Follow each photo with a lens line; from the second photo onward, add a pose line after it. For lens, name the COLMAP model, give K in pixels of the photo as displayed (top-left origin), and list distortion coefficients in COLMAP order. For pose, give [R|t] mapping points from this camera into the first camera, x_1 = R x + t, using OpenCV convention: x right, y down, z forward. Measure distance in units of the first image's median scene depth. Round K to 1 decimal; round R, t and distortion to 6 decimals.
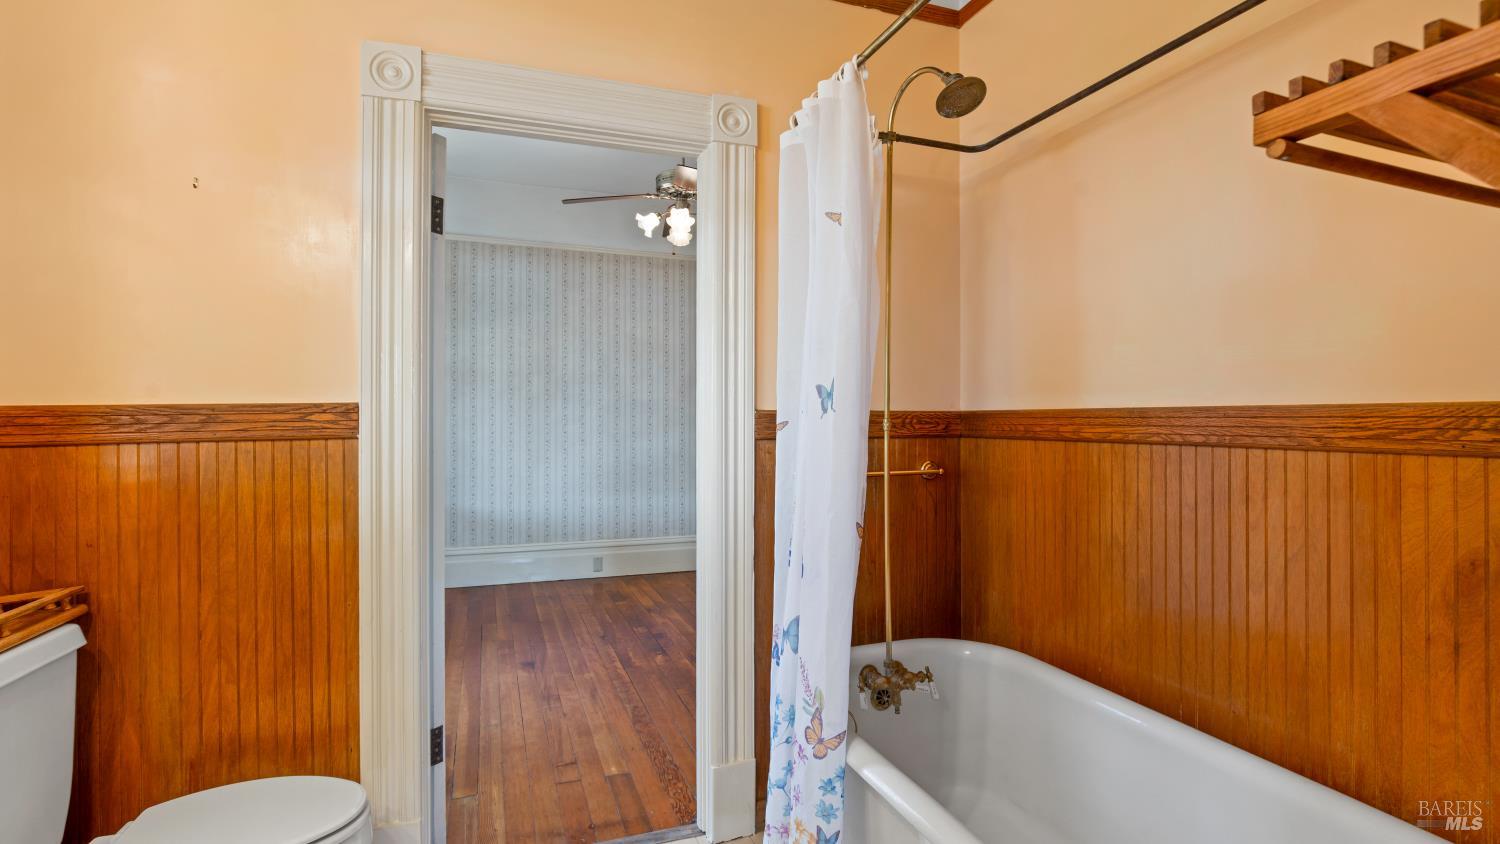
lens RADIAL K [[711.5, 0, 750.0], [0, 711.5, 422.0], [0, 0, 1]] dist [-0.019766, 0.000194]
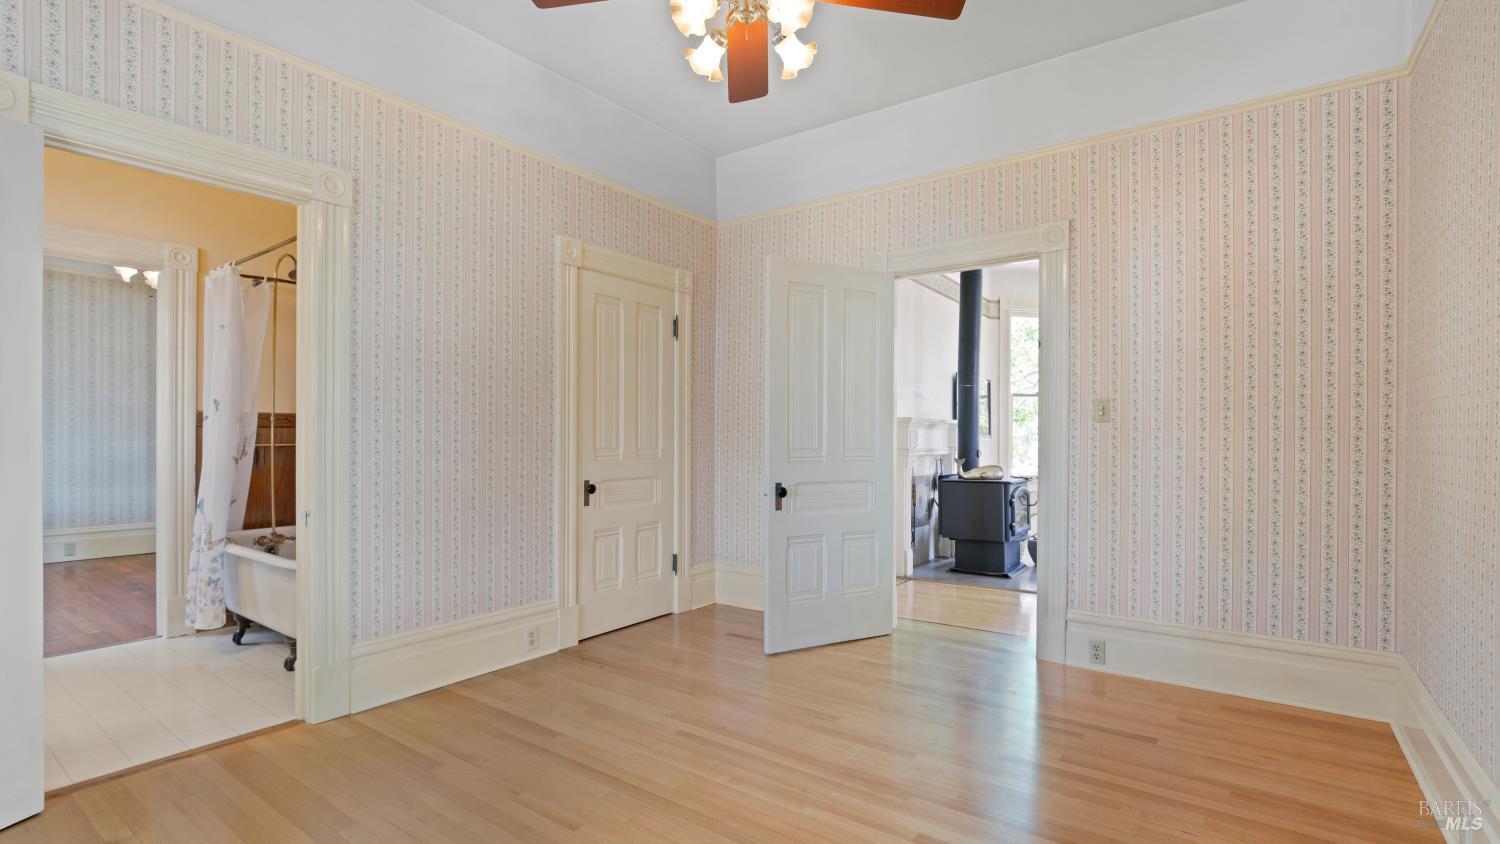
lens RADIAL K [[697.3, 0, 746.2], [0, 697.3, 445.8], [0, 0, 1]] dist [-0.002007, 0.000072]
pose [[0.838762, 0.000978, 0.544497, 0.229343], [-0.006724, 0.999941, 0.008563, 0.050873], [-0.544456, -0.010844, 0.838719, -1.378976]]
